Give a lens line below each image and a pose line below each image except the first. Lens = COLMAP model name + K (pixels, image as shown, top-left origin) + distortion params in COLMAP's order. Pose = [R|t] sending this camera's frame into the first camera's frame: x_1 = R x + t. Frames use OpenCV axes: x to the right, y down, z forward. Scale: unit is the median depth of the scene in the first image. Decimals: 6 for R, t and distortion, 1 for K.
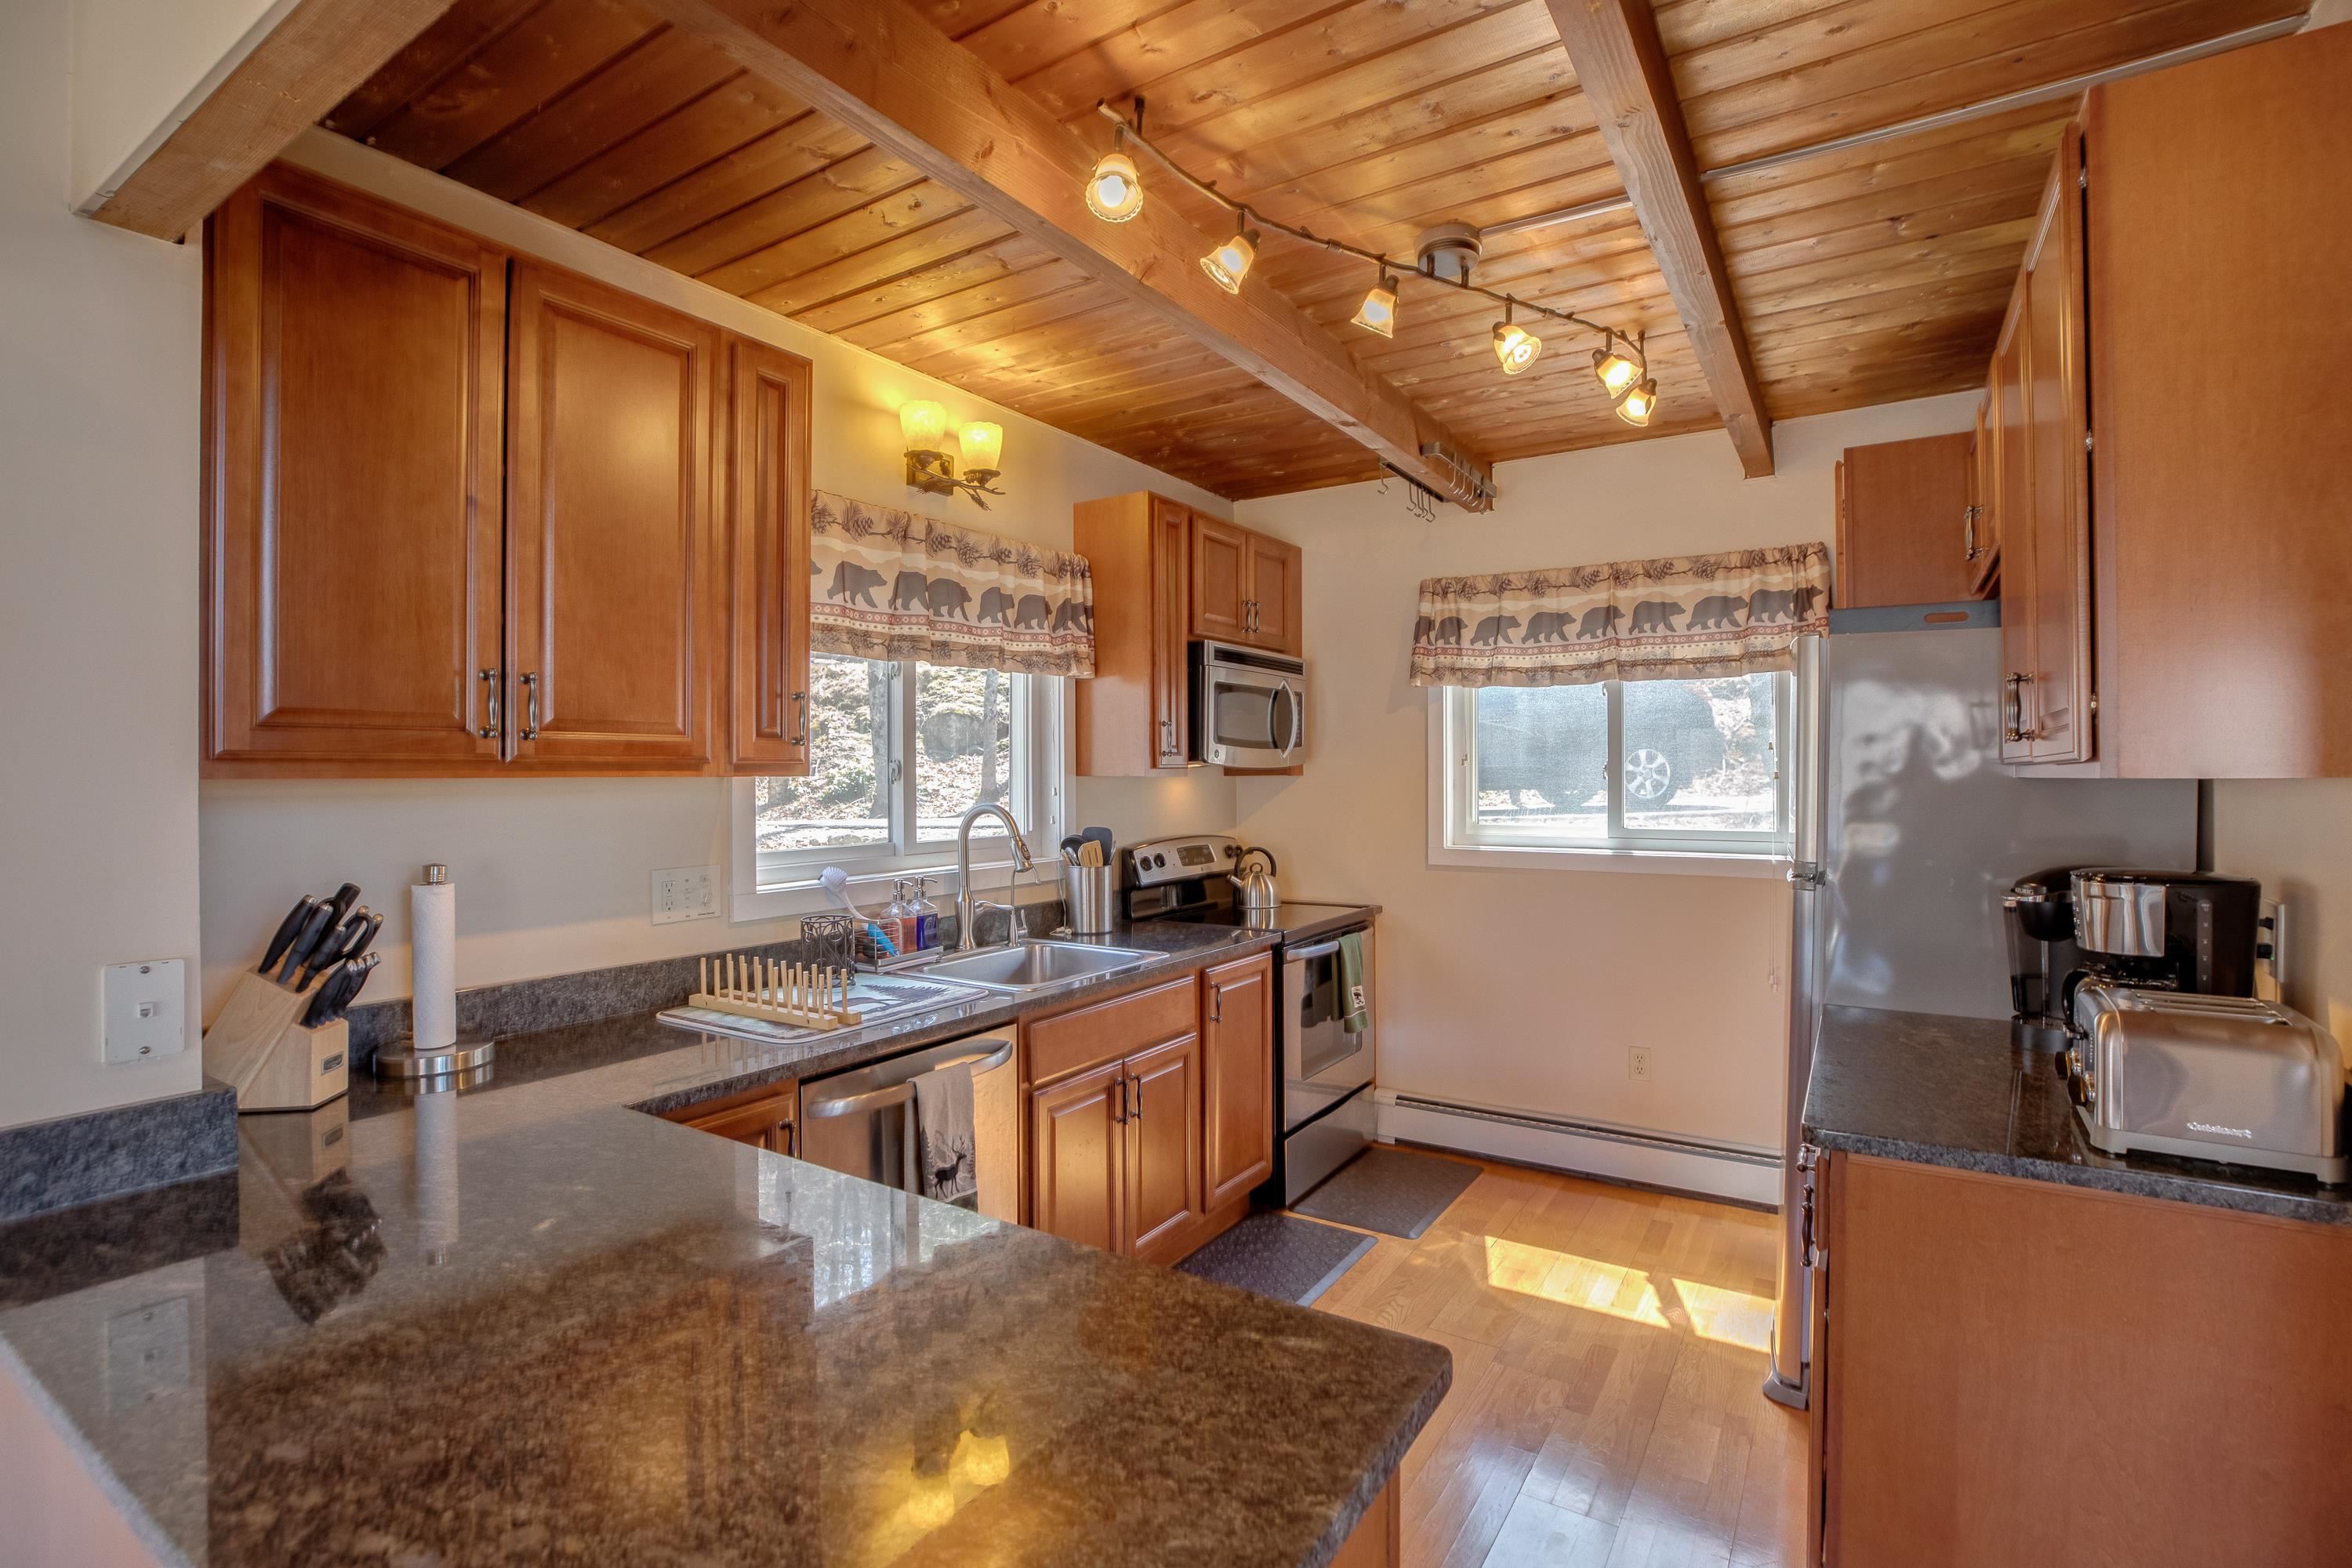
lens RADIAL K [[1081.8, 0, 1181.2], [0, 1081.8, 776.5], [0, 0, 1]] dist [-0.044034, 0.013647]
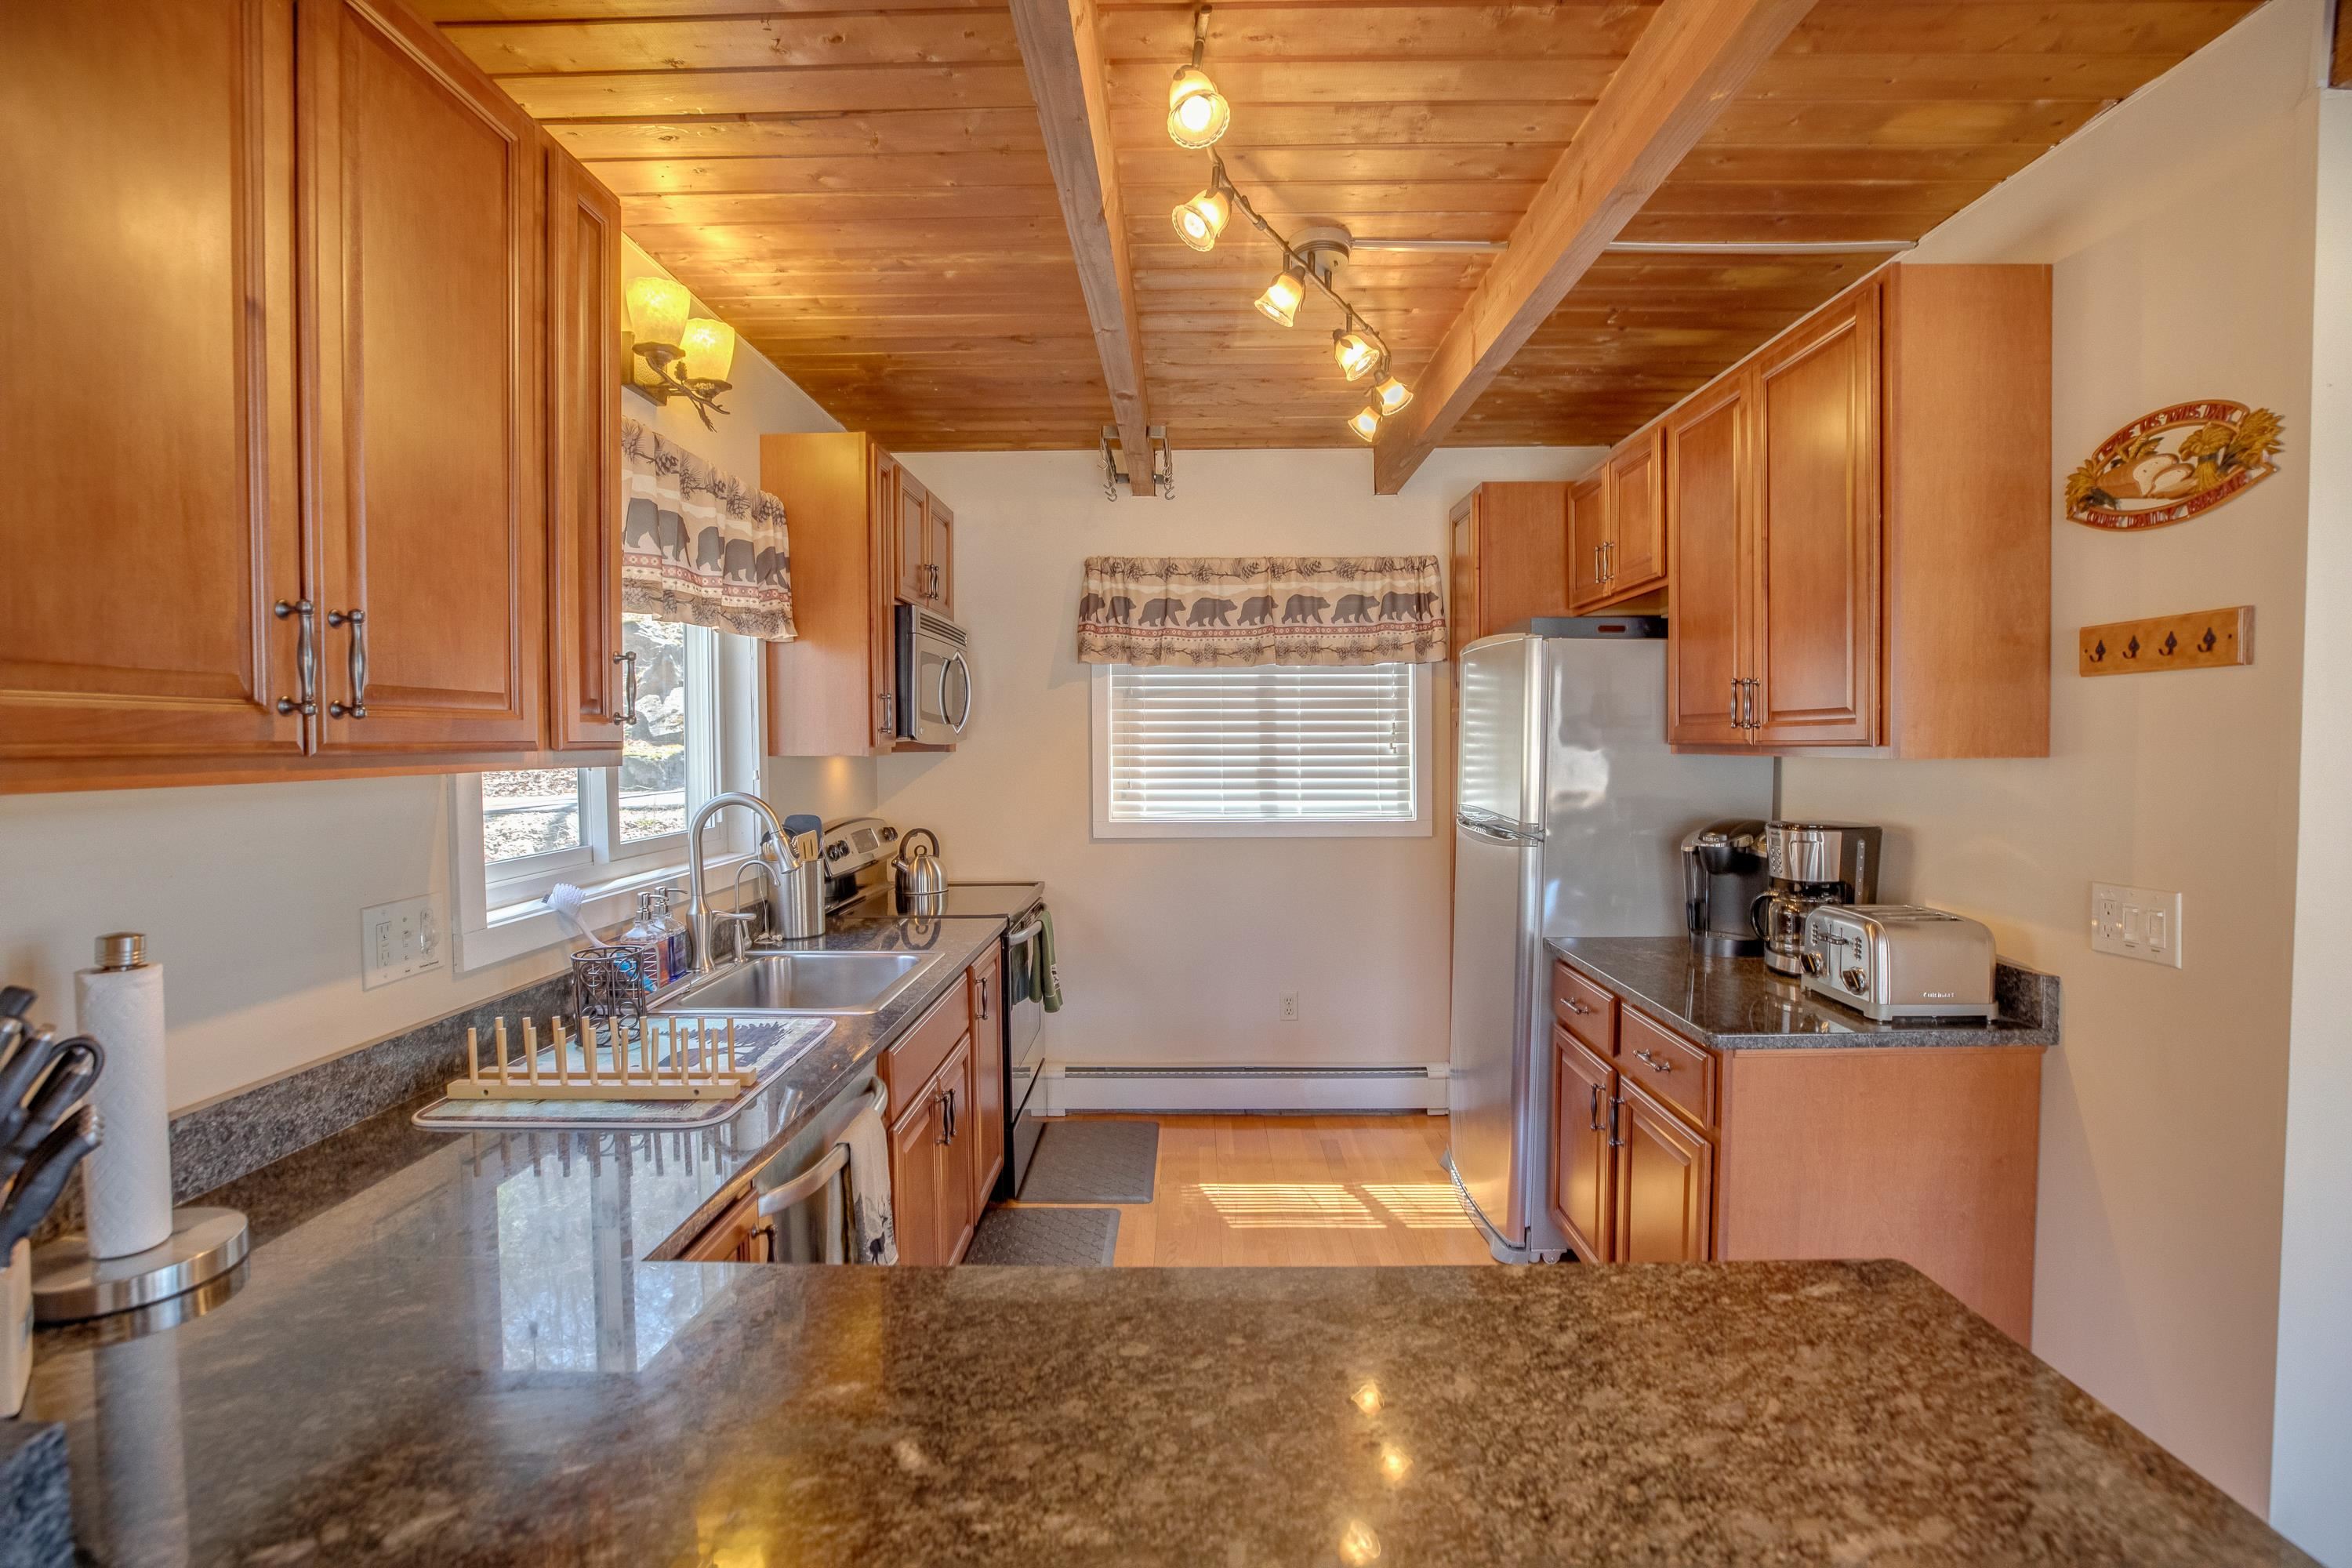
lens RADIAL K [[1065.5, 0, 1177.6], [0, 1065.5, 774.3], [0, 0, 1]] dist [-0.042421, 0.009091]
pose [[0.852034, -0.019066, 0.523140, -0.270510], [0.004401, 0.999562, 0.029261, -0.009163], [-0.523468, -0.022629, 0.851745, 0.121216]]
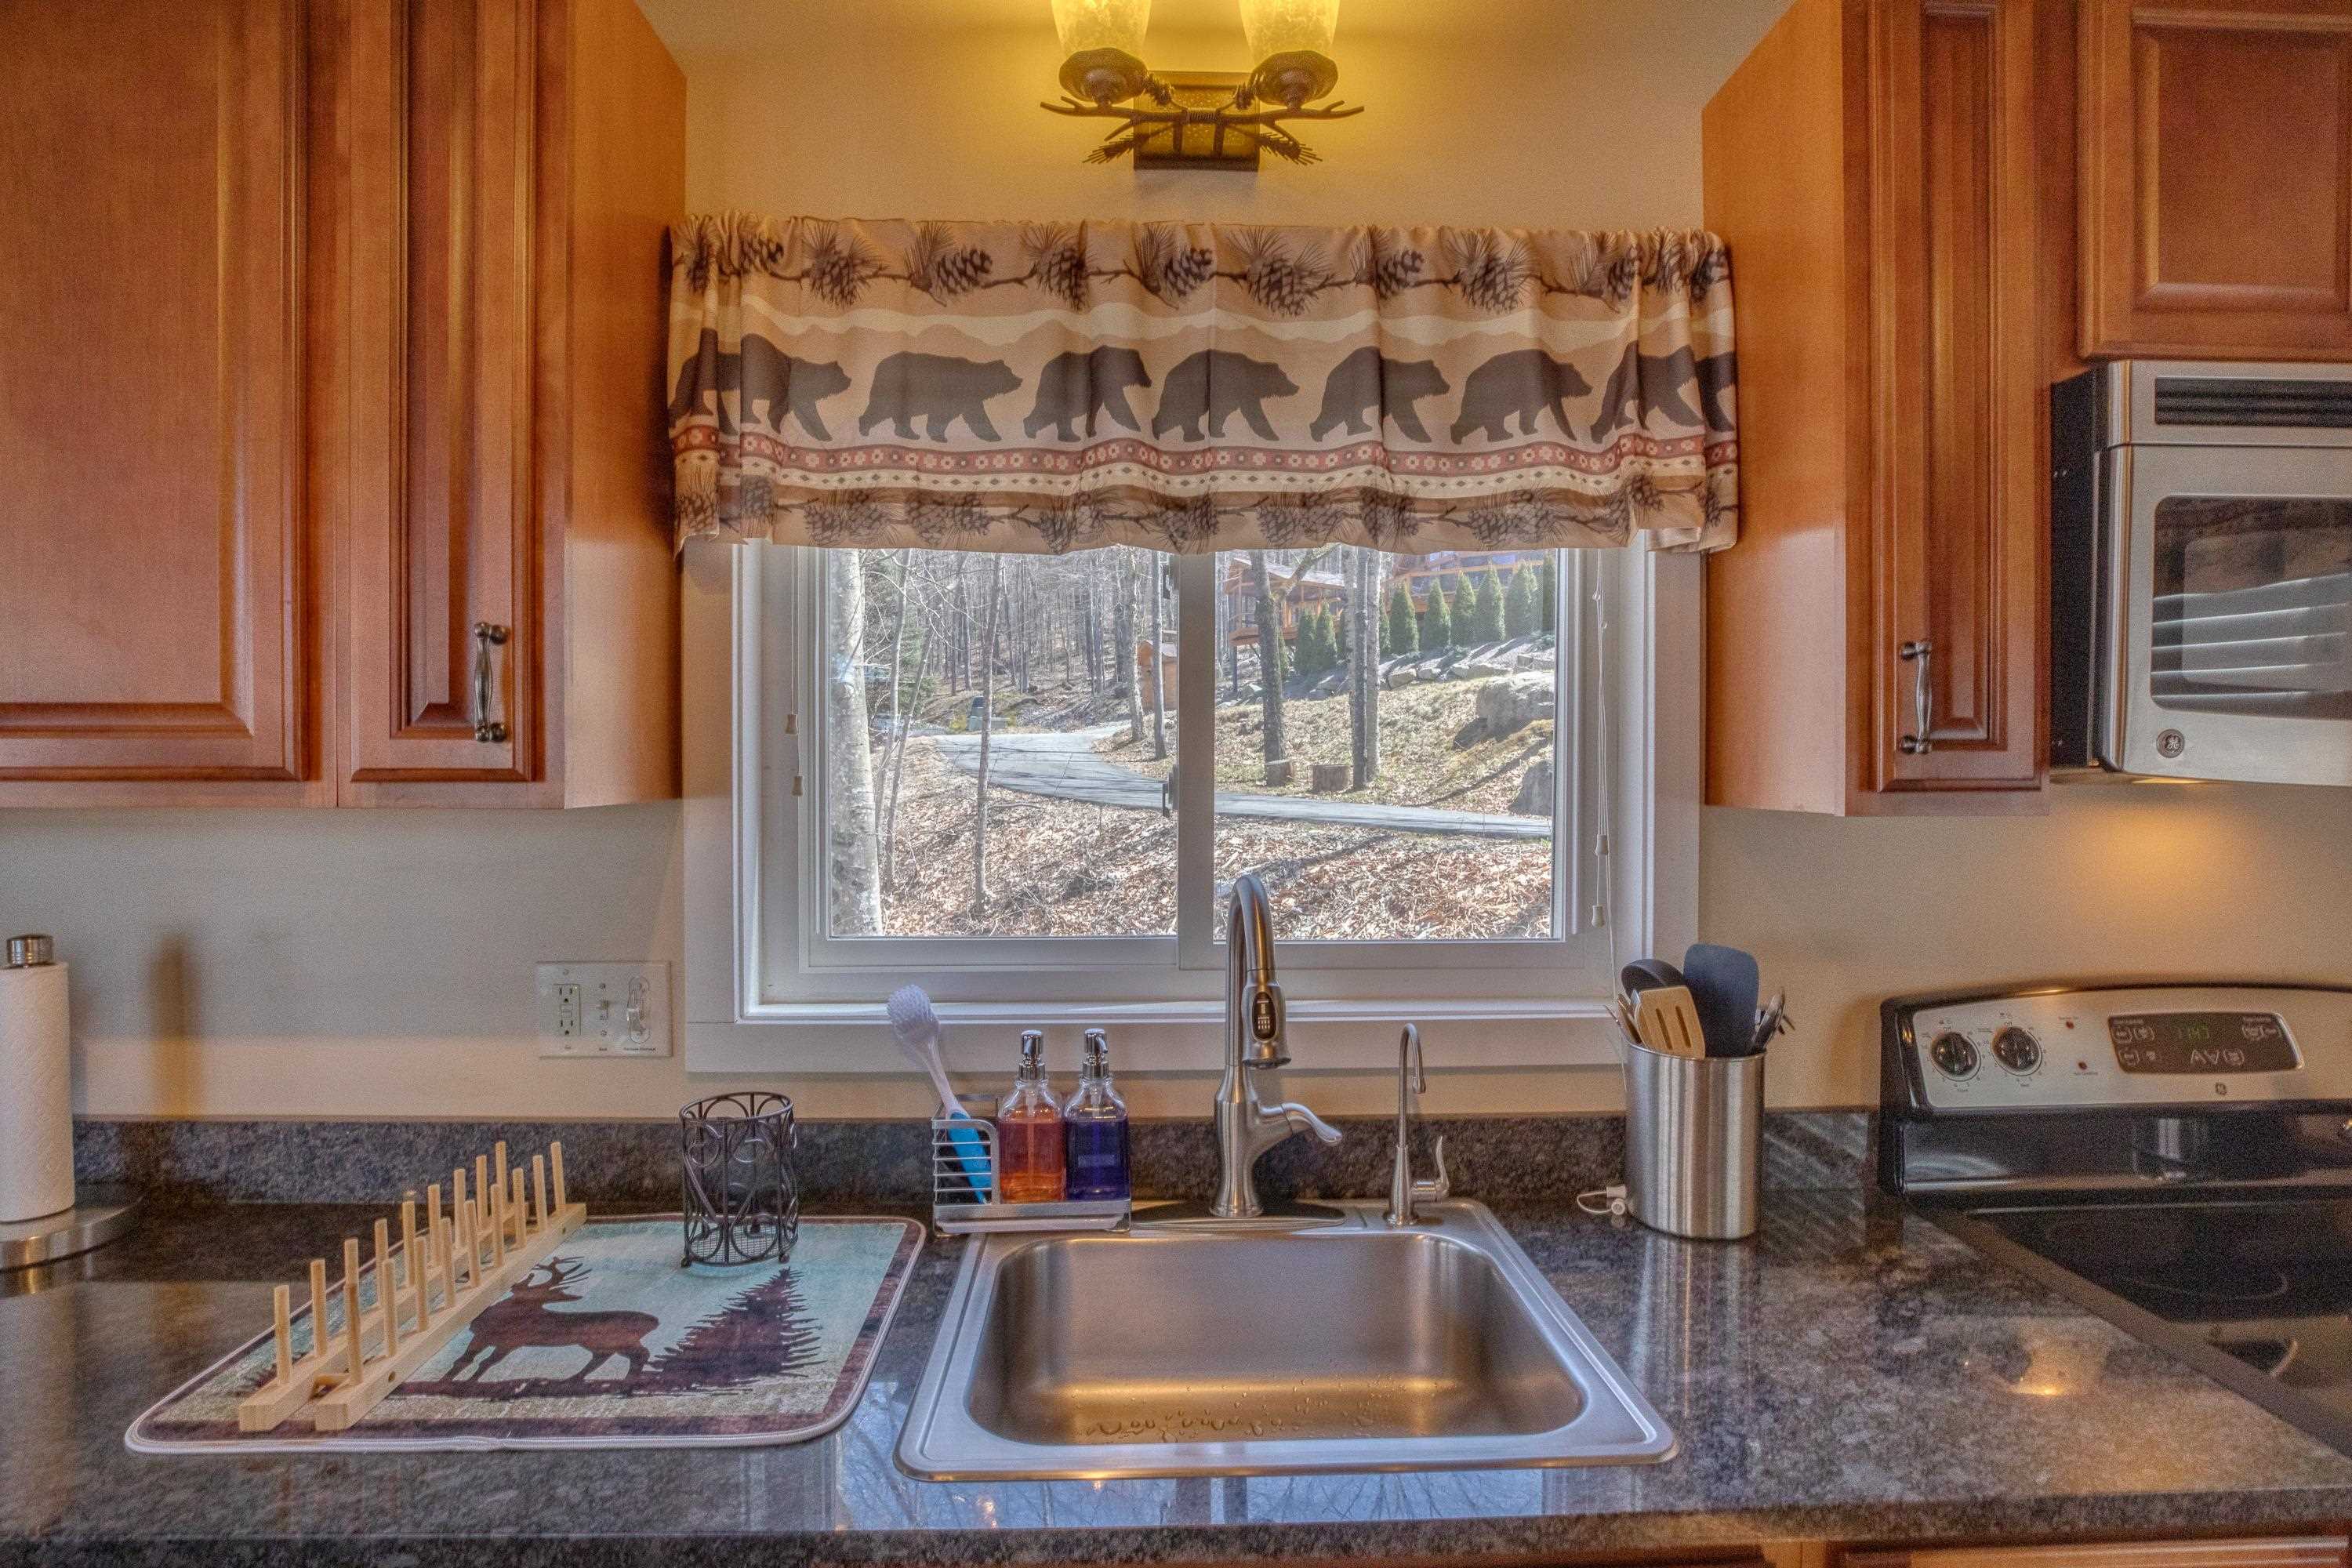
lens RADIAL K [[1128.8, 0, 1179.2], [0, 1128.8, 775.3], [0, 0, 1]] dist [-0.047877, 0.016054]
pose [[0.570756, 0.013466, -0.821010, 0.131480], [-0.006485, 0.999908, 0.011892, -0.014870], [0.821094, -0.001463, 0.570791, 0.641292]]
